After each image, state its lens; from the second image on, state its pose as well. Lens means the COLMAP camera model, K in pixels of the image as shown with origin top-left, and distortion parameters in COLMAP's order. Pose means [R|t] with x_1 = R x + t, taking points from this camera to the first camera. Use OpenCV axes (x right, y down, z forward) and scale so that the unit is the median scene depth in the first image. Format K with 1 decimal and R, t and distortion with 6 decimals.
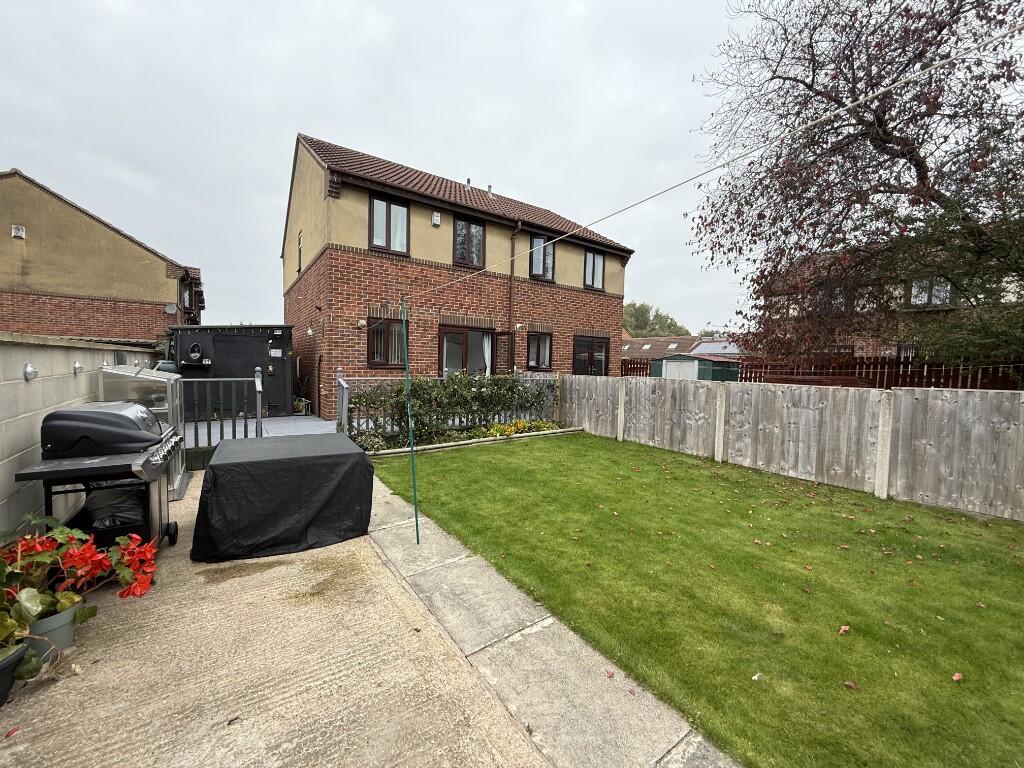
lens RADIAL K [[409.2, 0, 515.1], [0, 409.2, 385.0], [0, 0, 1]] dist [0.000505, -0.000197]
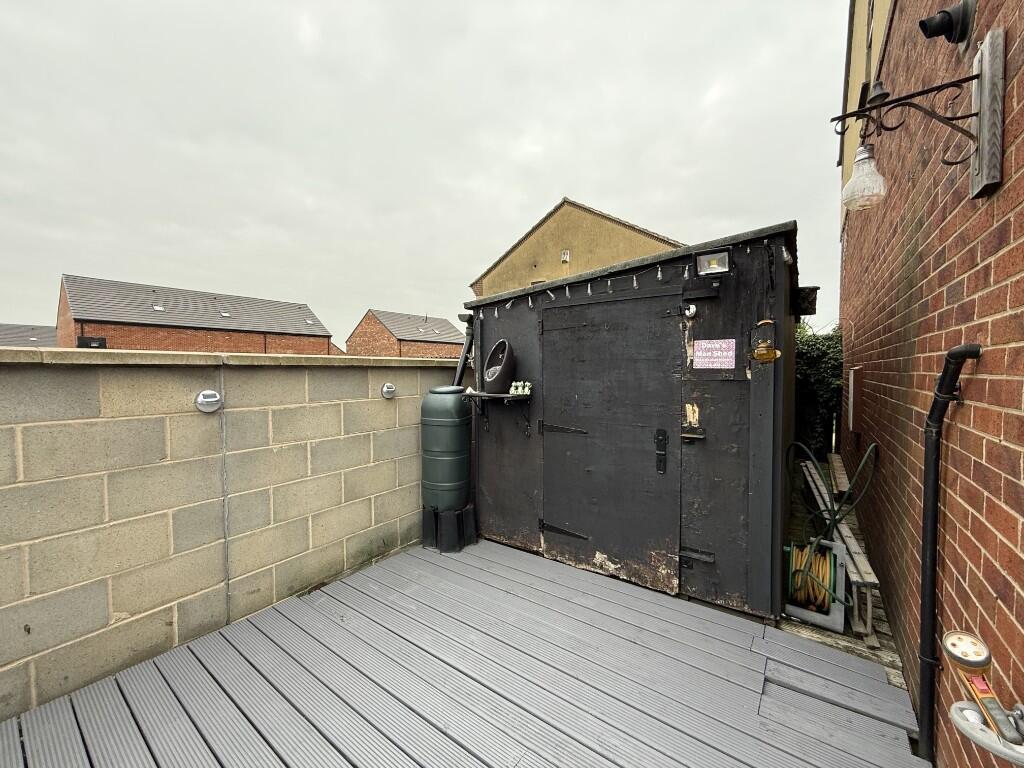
lens RADIAL K [[409.2, 0, 510.8], [0, 409.2, 383.0], [0, 0, 1]] dist [0.000505, -0.000197]
pose [[0.319958, 0.004459, -0.947421, -0.382429], [-0.037635, 0.999259, -0.008007, -0.053298], [0.946684, 0.038218, 0.319888, 0.795355]]
